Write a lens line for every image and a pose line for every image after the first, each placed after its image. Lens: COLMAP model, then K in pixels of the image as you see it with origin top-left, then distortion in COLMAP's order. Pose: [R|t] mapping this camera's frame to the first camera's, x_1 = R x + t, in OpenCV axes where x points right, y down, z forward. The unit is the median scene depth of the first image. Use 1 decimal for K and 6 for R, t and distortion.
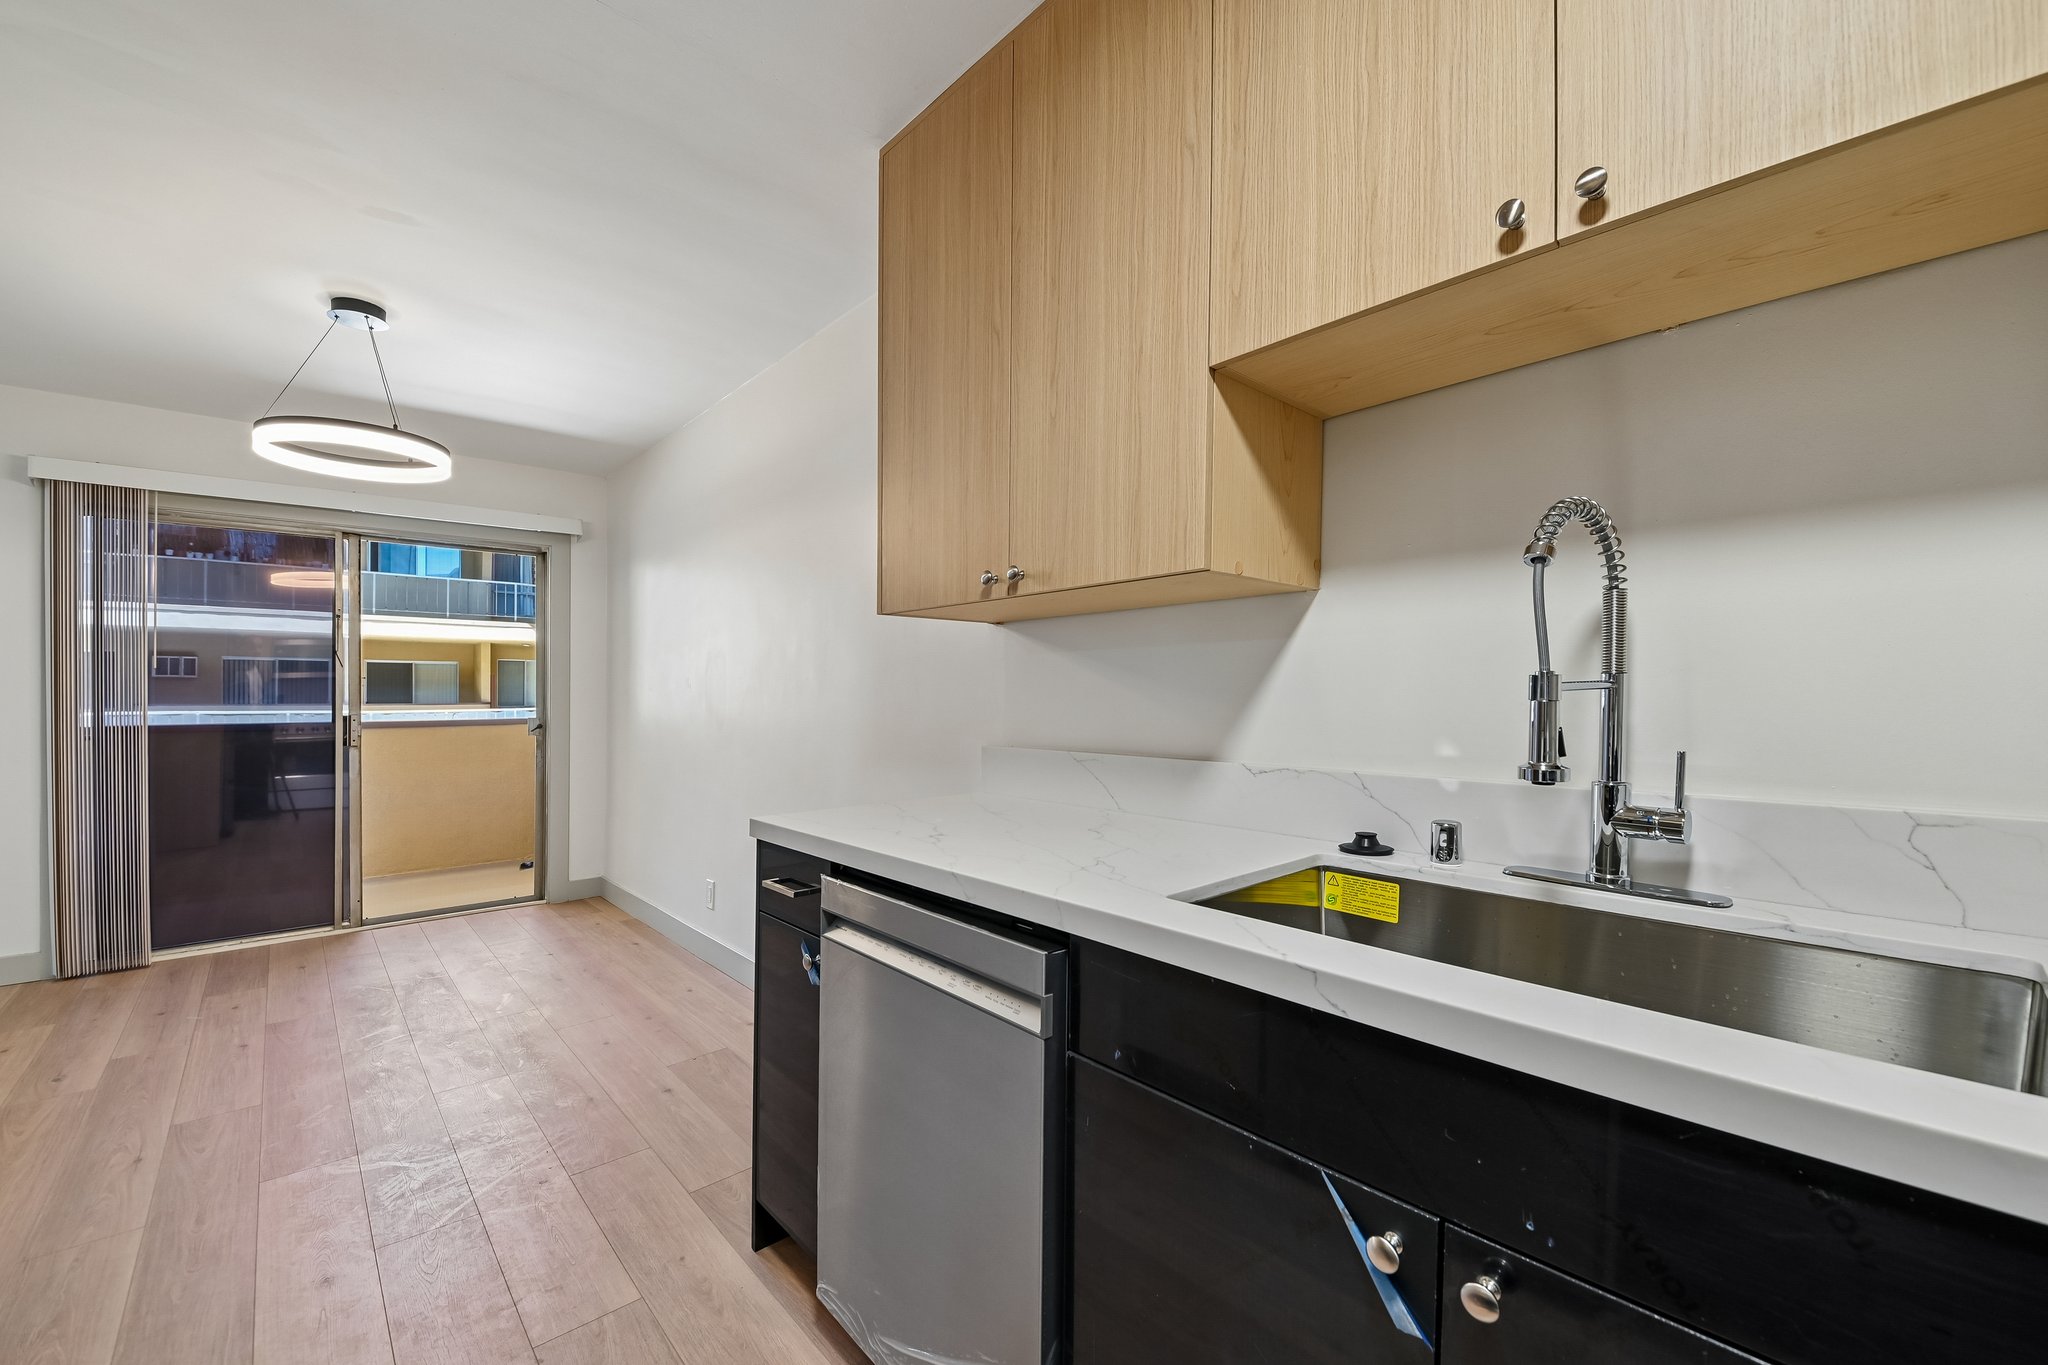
lens RADIAL K [[808.9, 0, 1031.3], [0, 808.9, 689.2], [0, 0, 1]] dist [-0.006433, -0.002673]
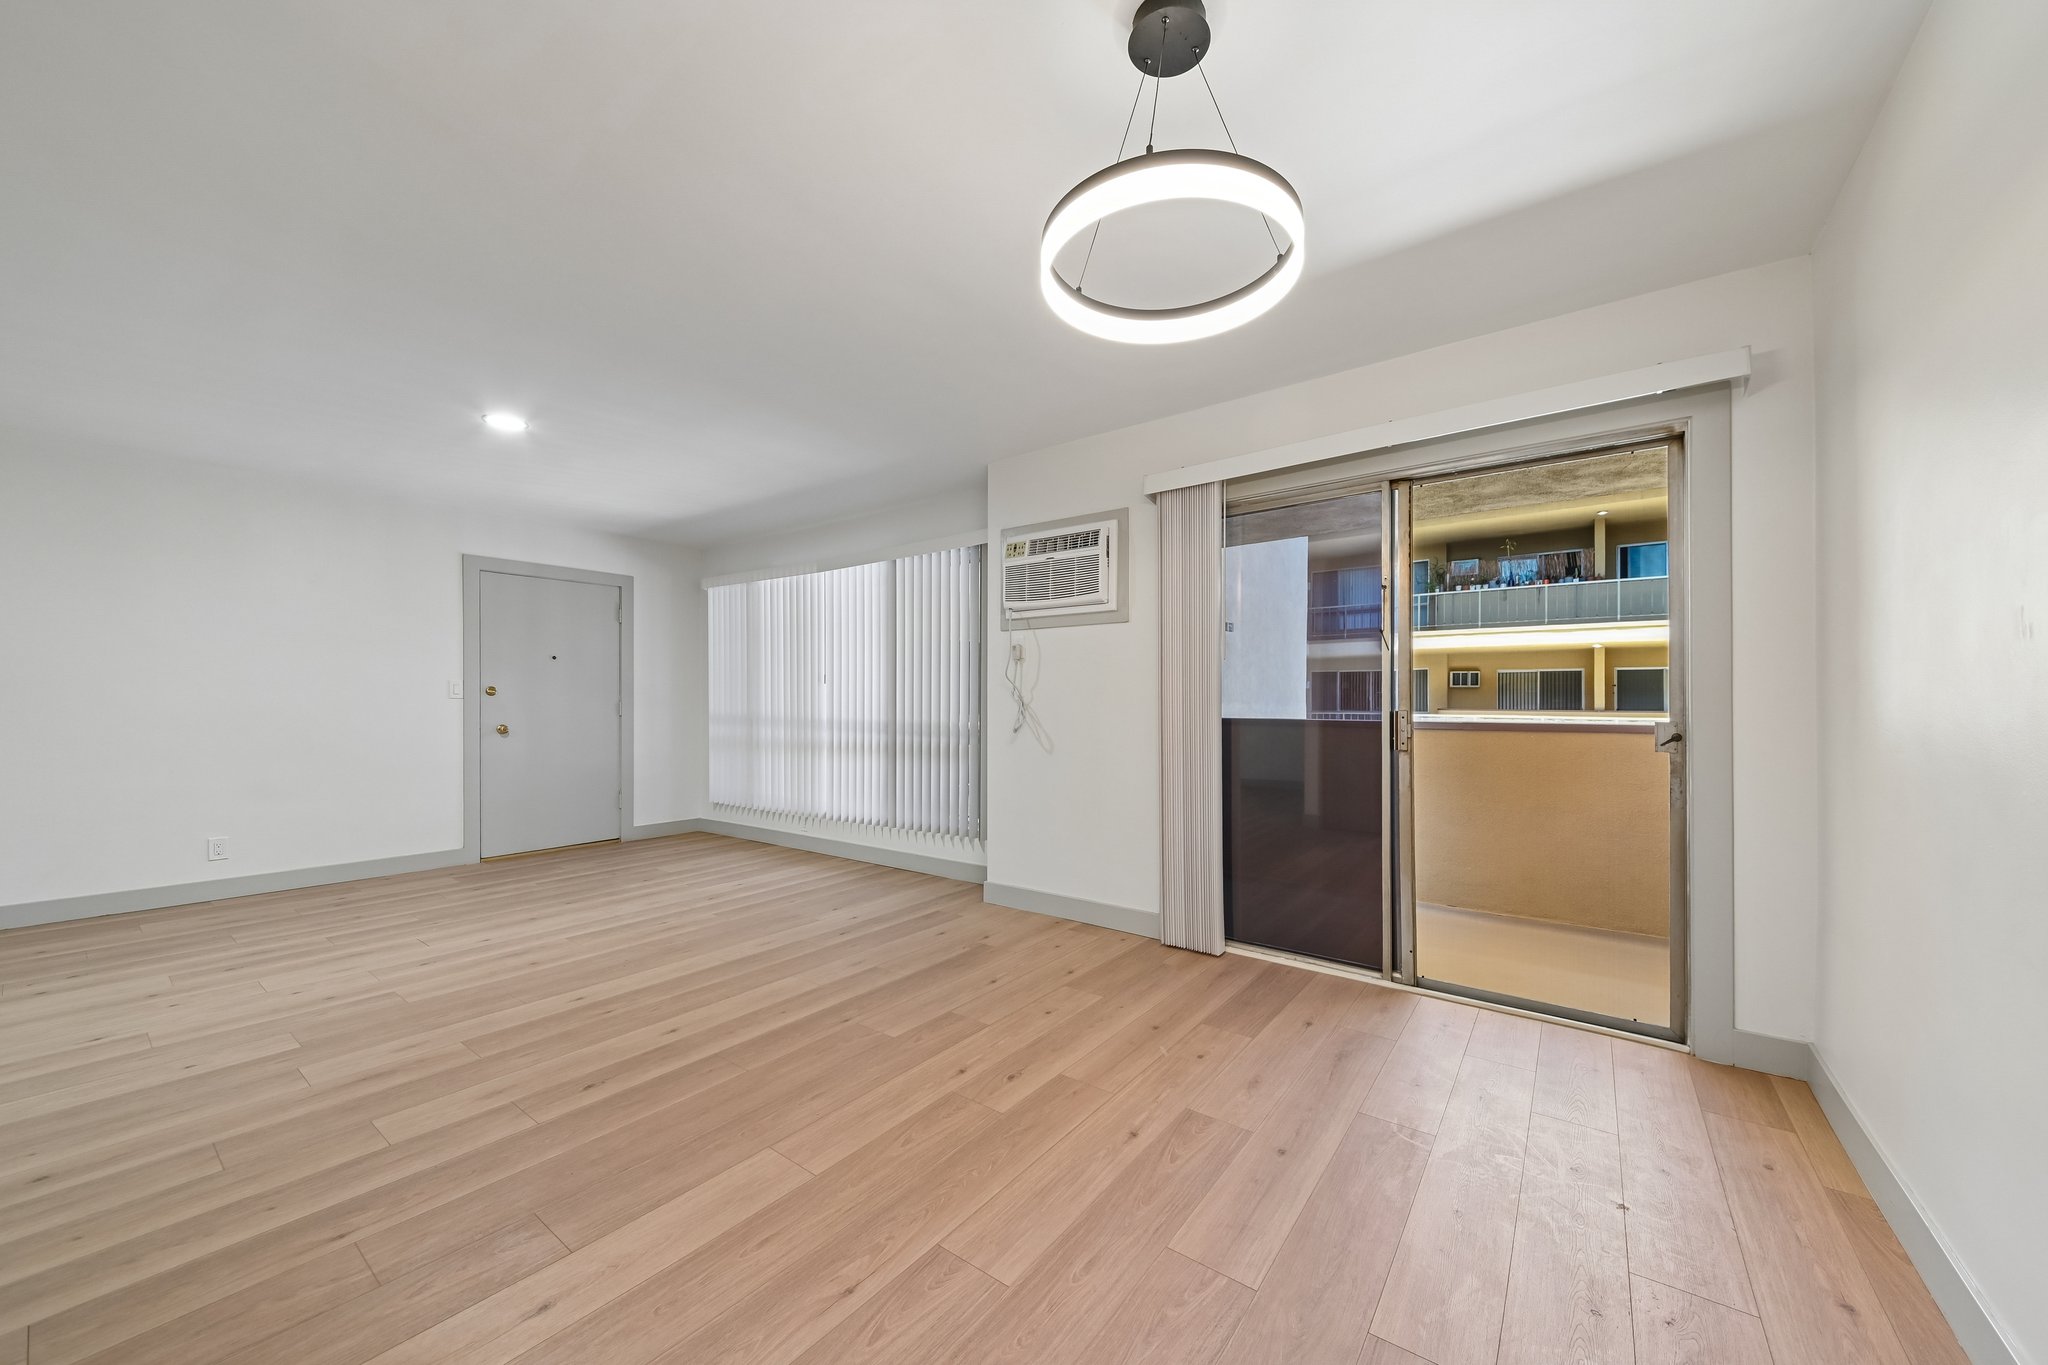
lens RADIAL K [[742.3, 0, 1042.5], [0, 742.3, 693.4], [0, 0, 1]] dist [-0.000549, -0.001643]
pose [[0.189395, -0.008293, -0.981866, -0.217237], [0.000055, 0.999964, -0.008435, 0.023106], [0.981901, 0.001544, 0.189388, 0.561187]]
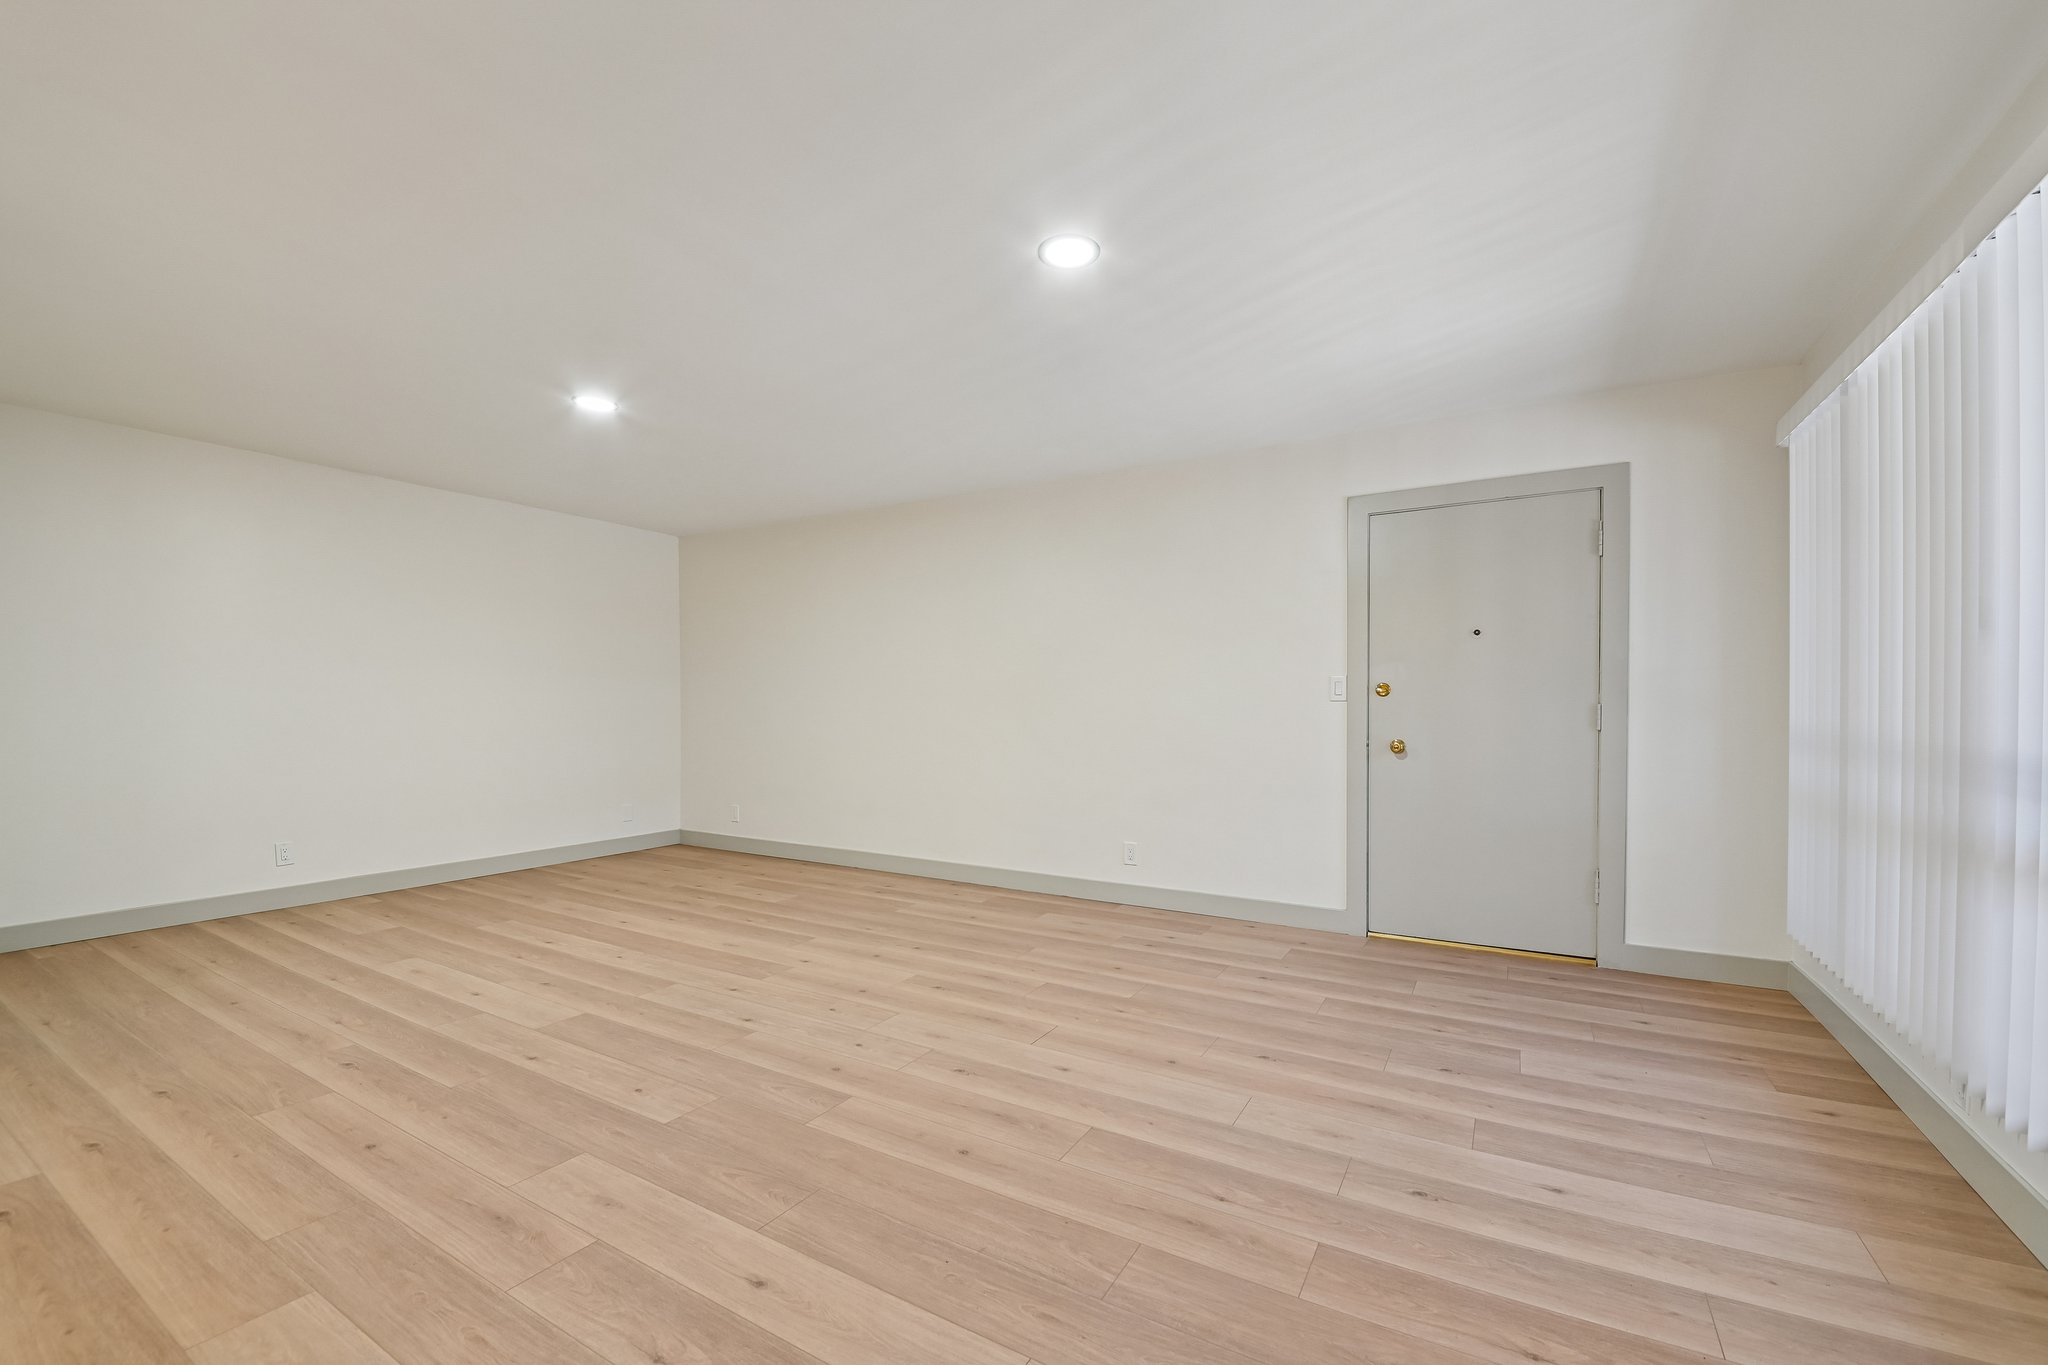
lens RADIAL K [[808.9, 0, 1031.7], [0, 808.9, 733.2], [0, 0, 1]] dist [-0.006433, -0.002673]
pose [[-0.957564, 0.015331, -0.287814, -1.068835], [0.007172, 0.999542, 0.029383, 0.029114], [0.288133, 0.026072, -0.957235, 0.675171]]
